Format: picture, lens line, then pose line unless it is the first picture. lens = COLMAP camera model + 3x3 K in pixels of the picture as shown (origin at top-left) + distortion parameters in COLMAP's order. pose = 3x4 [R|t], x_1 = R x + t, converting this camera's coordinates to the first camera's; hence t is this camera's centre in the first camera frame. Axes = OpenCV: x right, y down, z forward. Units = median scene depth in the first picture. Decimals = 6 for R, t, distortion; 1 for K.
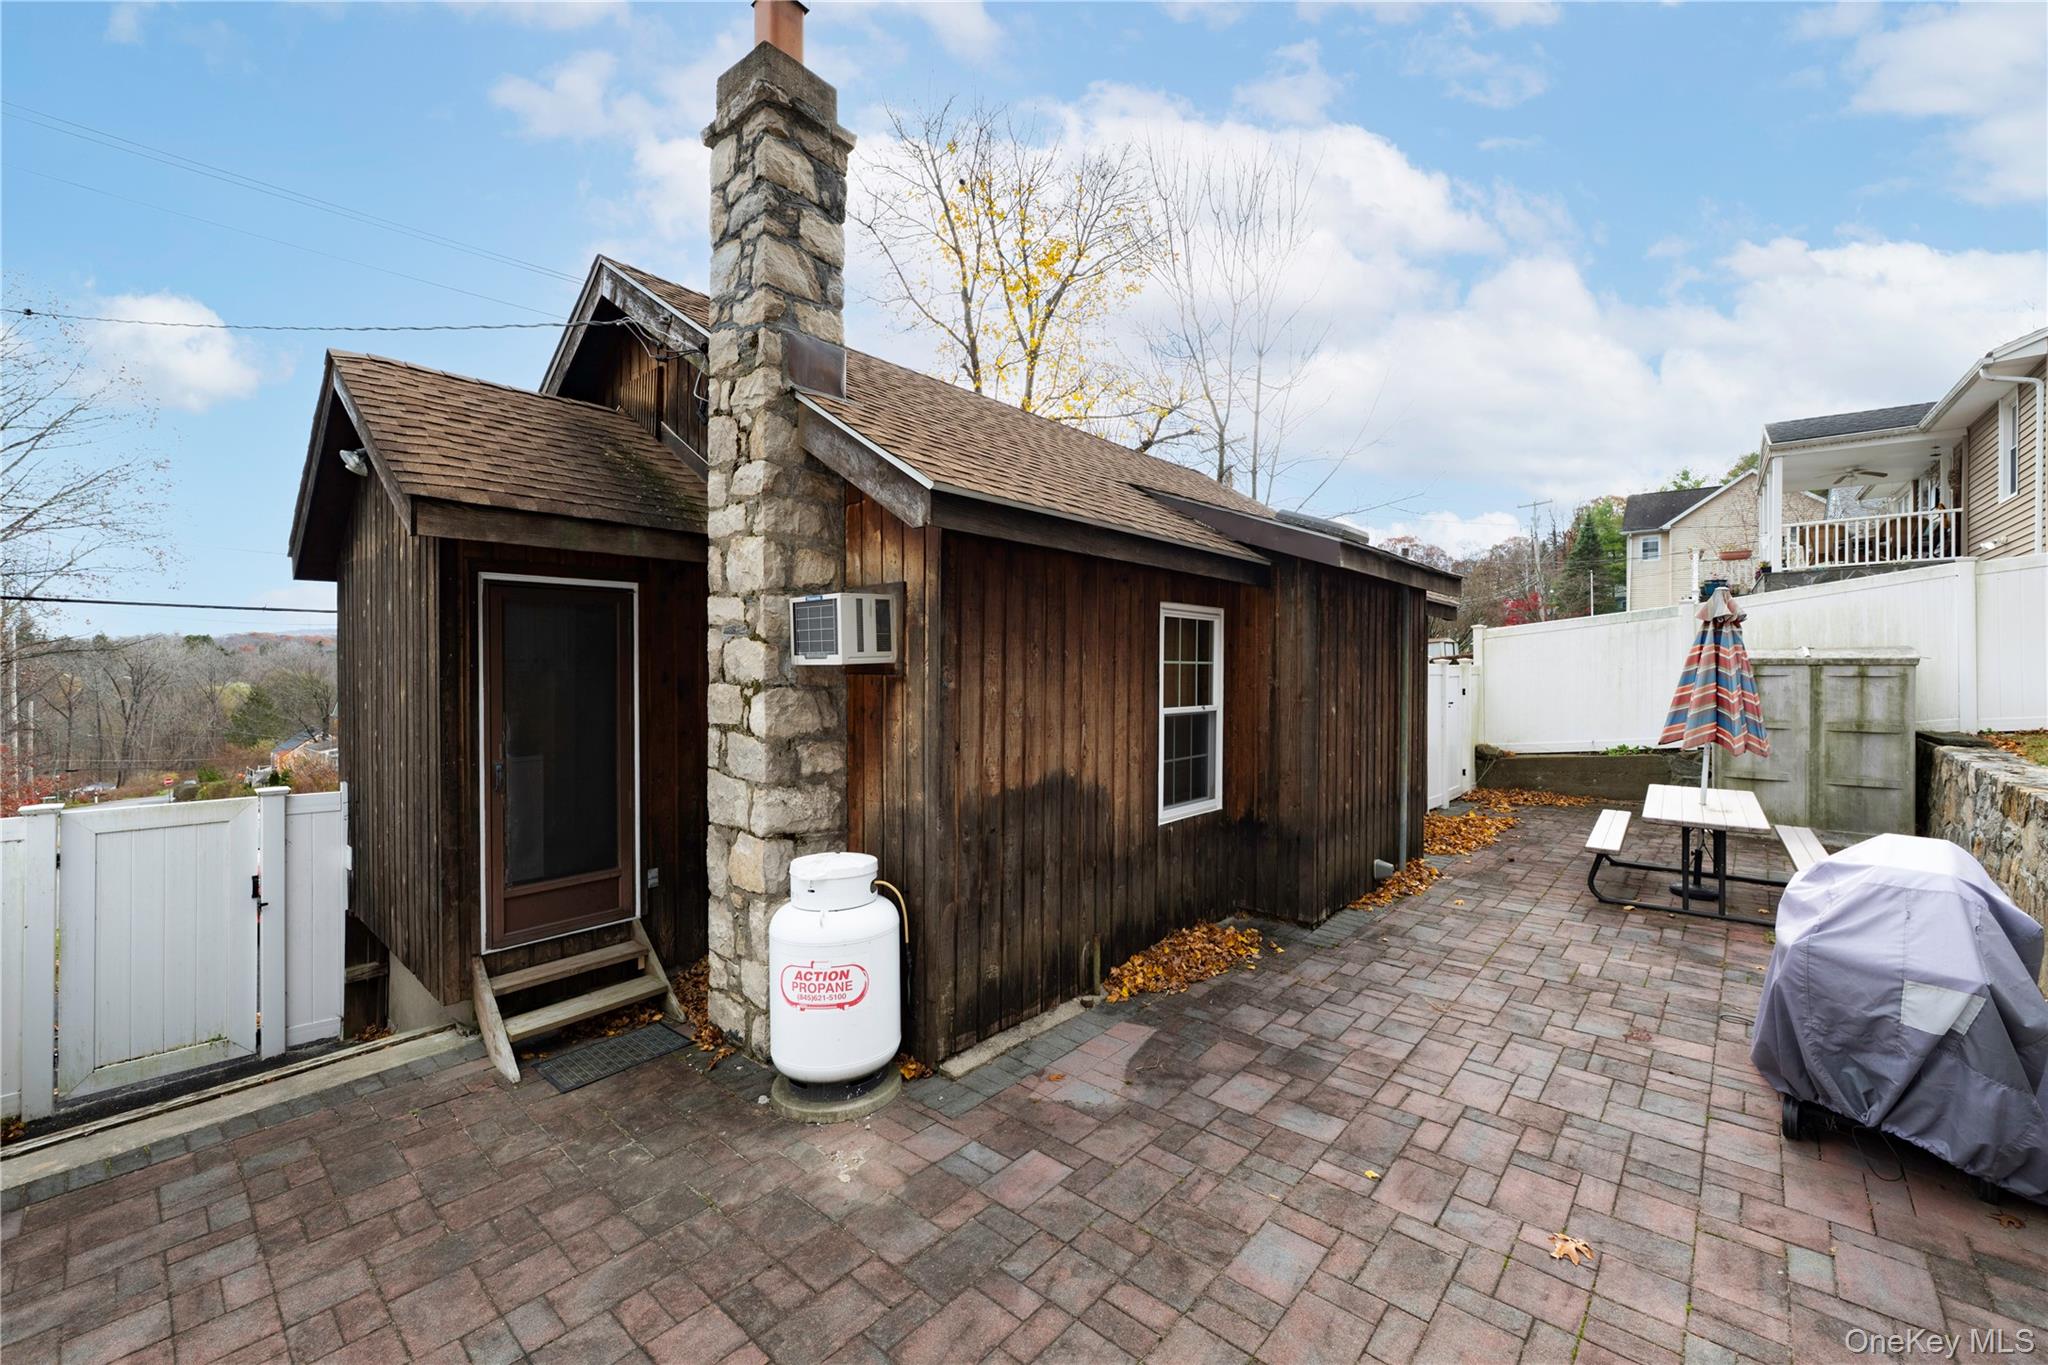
lens RADIAL K [[824.0, 0, 1024.0], [0, 824.0, 666.6], [0, 0, 1]] dist [-0.001299, -0.000171]
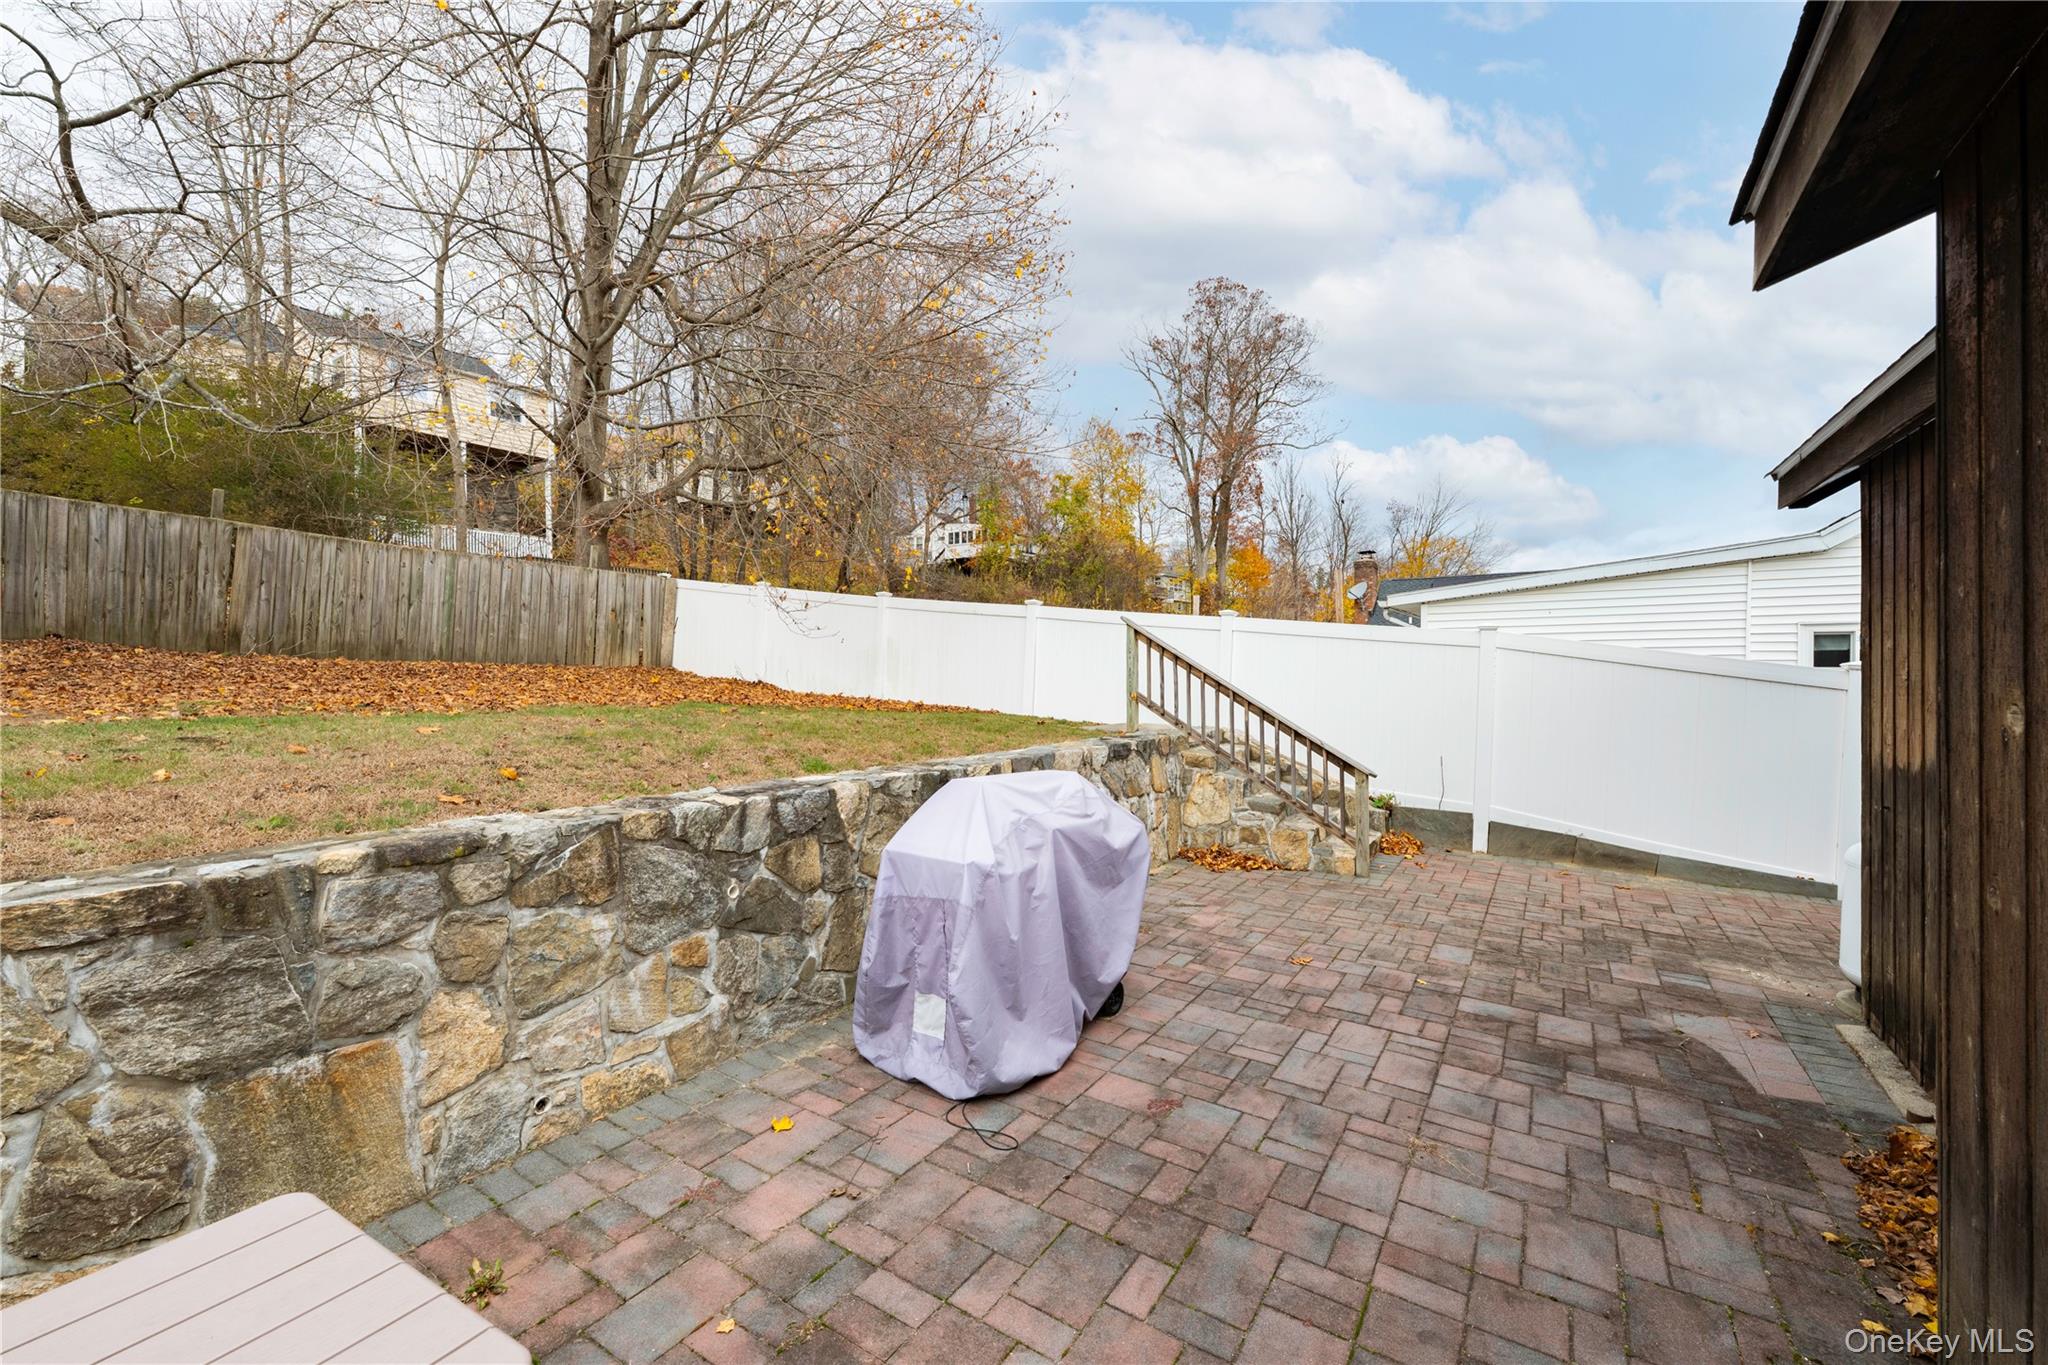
lens RADIAL K [[784.7, 0, 1024.0], [0, 784.7, 682.5], [0, 0, 1]] dist [-0.000841, -0.000037]
pose [[-0.990534, -0.001336, -0.137260, 0.941408], [-0.003060, 0.999919, 0.012347, 0.056109], [0.137232, 0.012650, -0.990458, 1.632688]]
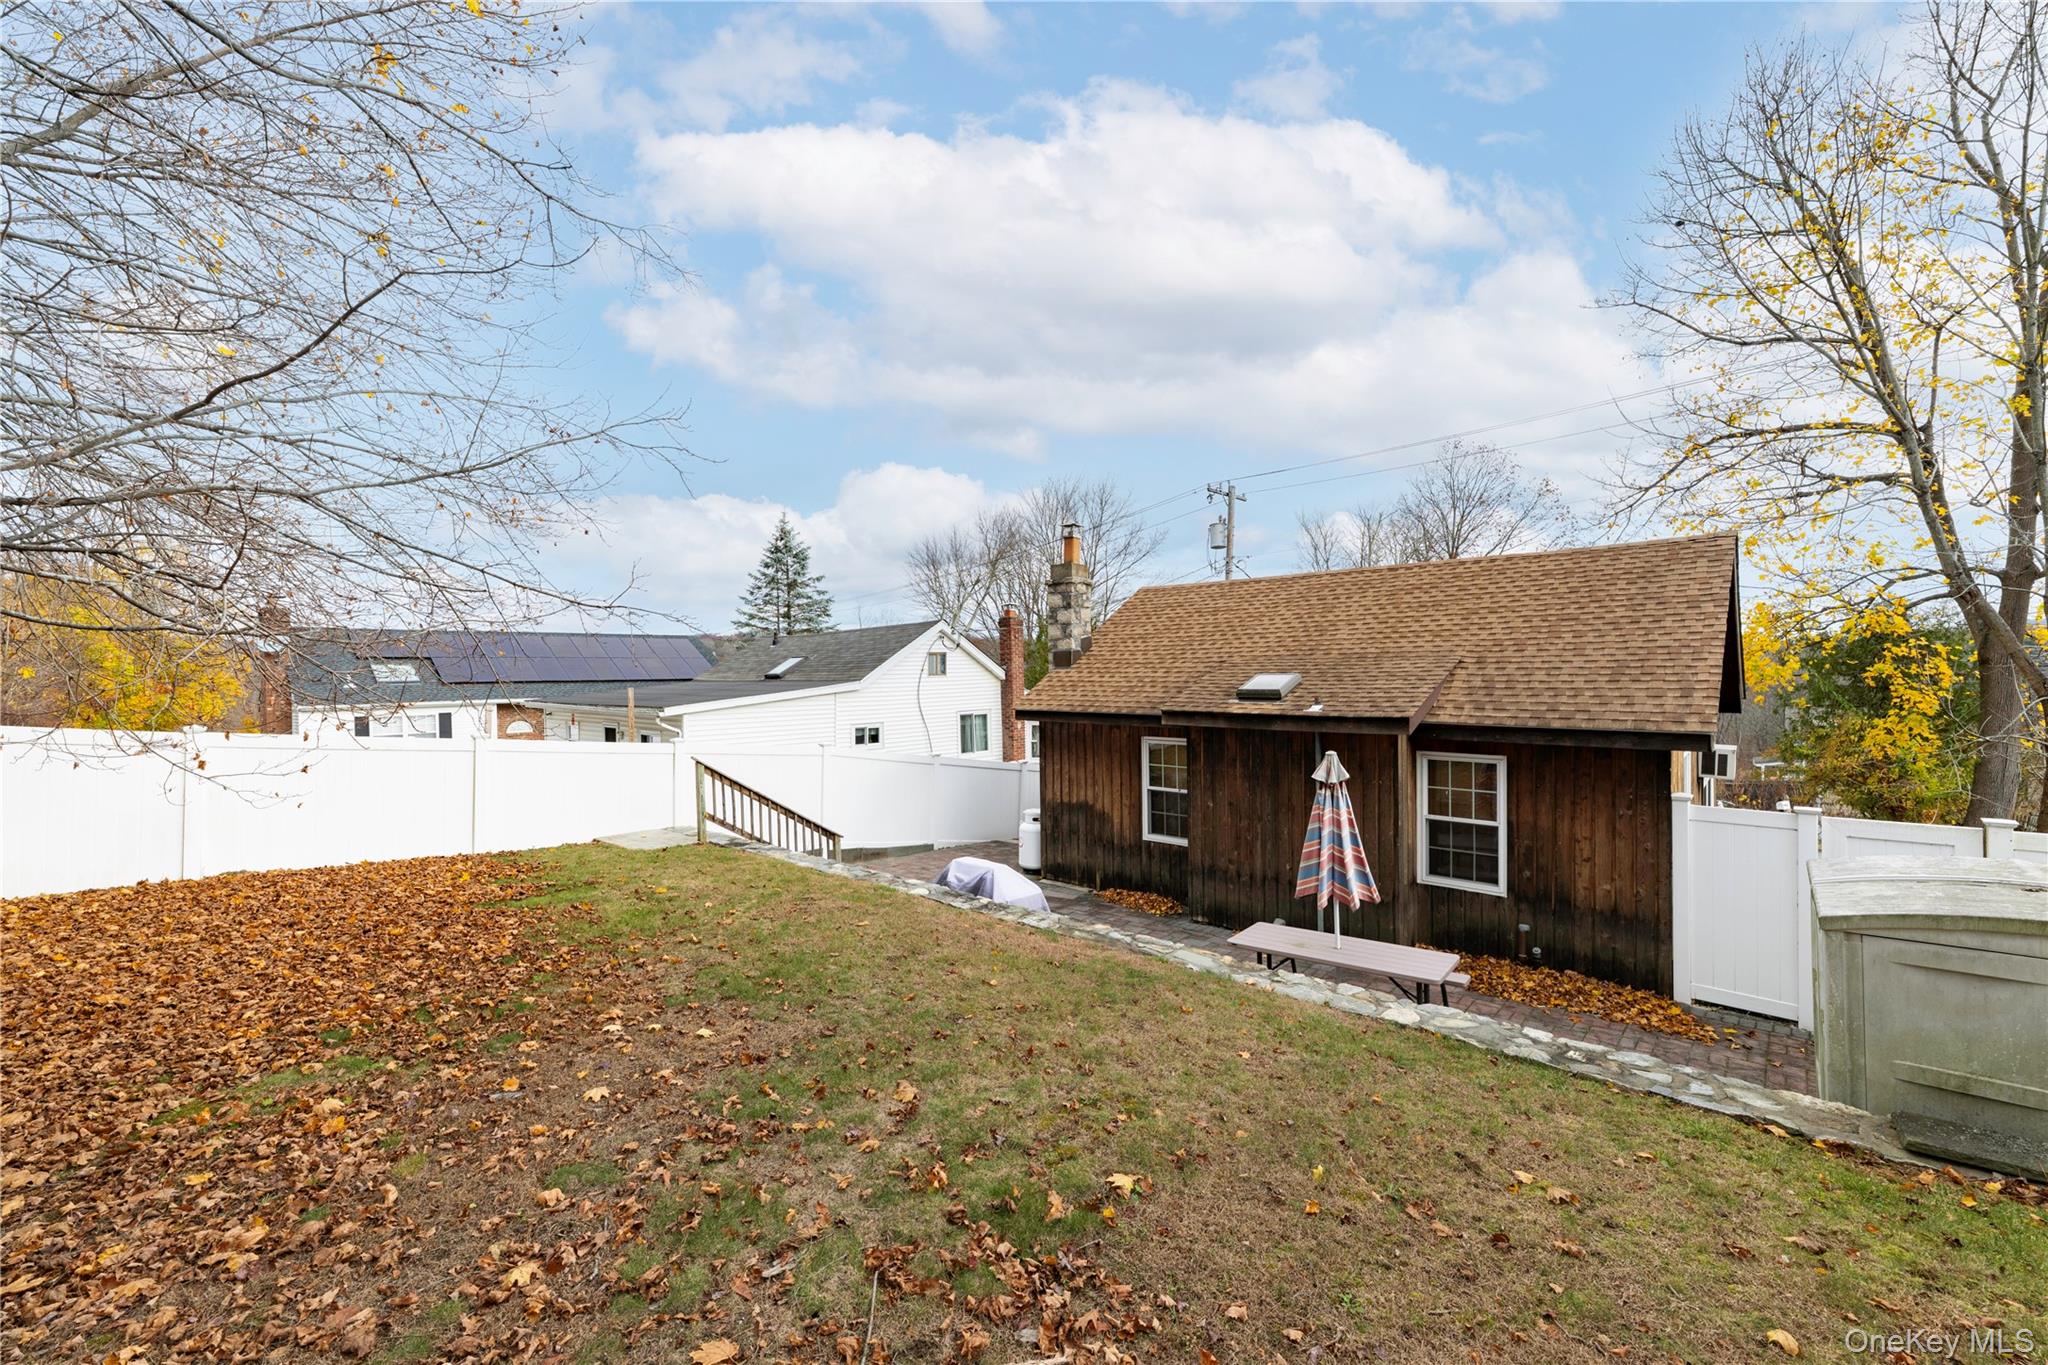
lens RADIAL K [[784.7, 0, 1024.0], [0, 784.7, 682.5], [0, 0, 1]] dist [-0.000841, -0.000037]
pose [[-0.000004, 0.001914, -0.999998, 2.776270], [0.006451, 0.999977, 0.001914, -0.283378], [0.999979, -0.006451, -0.000016, 0.857348]]
